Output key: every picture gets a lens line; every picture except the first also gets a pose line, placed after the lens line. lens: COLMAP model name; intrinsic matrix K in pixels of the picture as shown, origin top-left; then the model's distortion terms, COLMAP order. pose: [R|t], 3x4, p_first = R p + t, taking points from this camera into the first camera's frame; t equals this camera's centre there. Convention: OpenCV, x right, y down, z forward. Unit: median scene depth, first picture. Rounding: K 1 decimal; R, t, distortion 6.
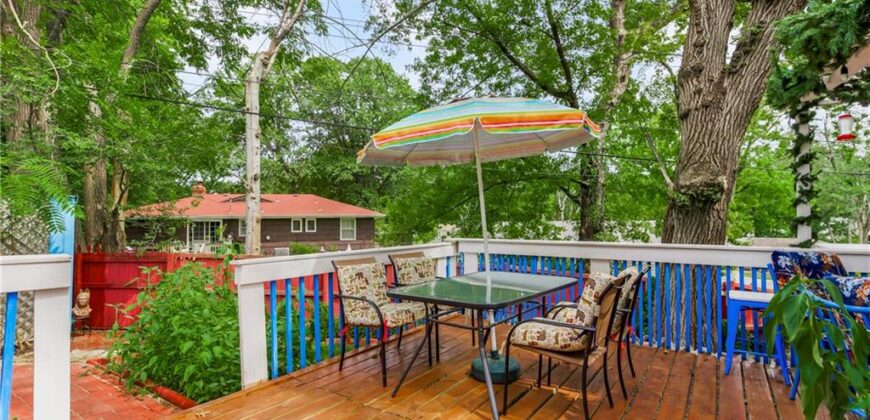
lens RADIAL K [[423.3, 0, 435.4], [0, 423.3, 210.4], [0, 0, 1]] dist [0.001157, 0.000116]
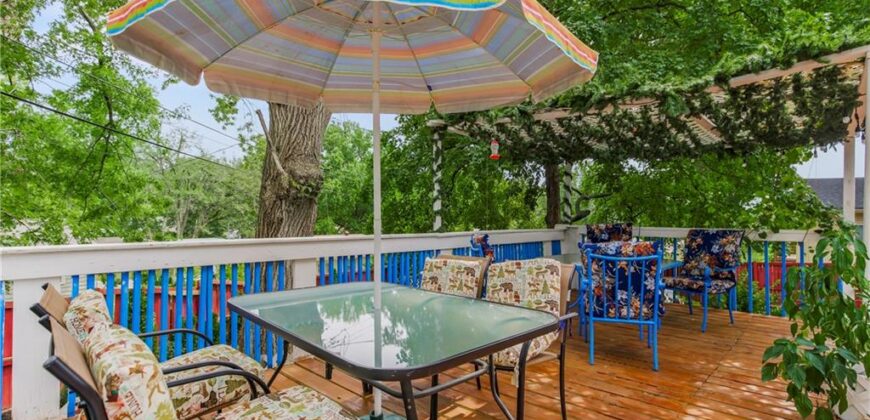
lens RADIAL K [[420.2, 0, 446.2], [0, 420.2, 225.6], [0, 0, 1]] dist [-0.001384, 0.000344]
pose [[0.150177, -0.012066, 0.988585, -0.297041], [-0.024470, 0.999574, 0.015917, 0.028952], [-0.988356, -0.026581, 0.149818, 0.524874]]
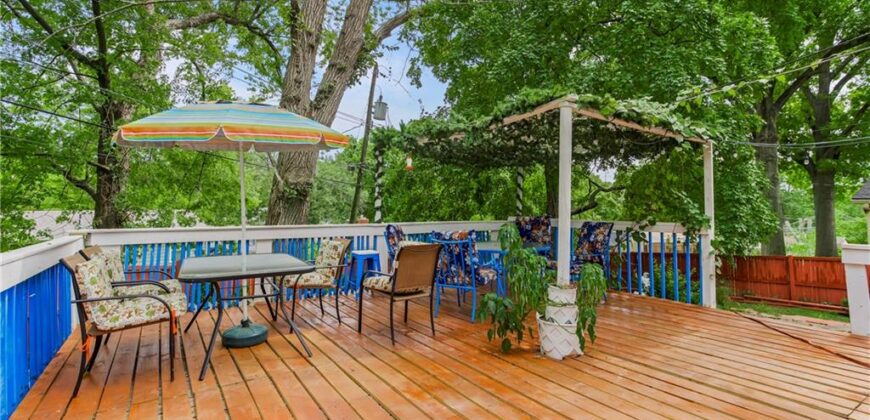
lens RADIAL K [[420.2, 0, 435.6], [0, 420.2, 203.7], [0, 0, 1]] dist [-0.001384, 0.000344]
pose [[0.380153, 0.013874, 0.924820, -0.477500], [-0.022131, 0.999738, -0.005901, 0.005877], [-0.924659, -0.018224, 0.380360, 0.059396]]
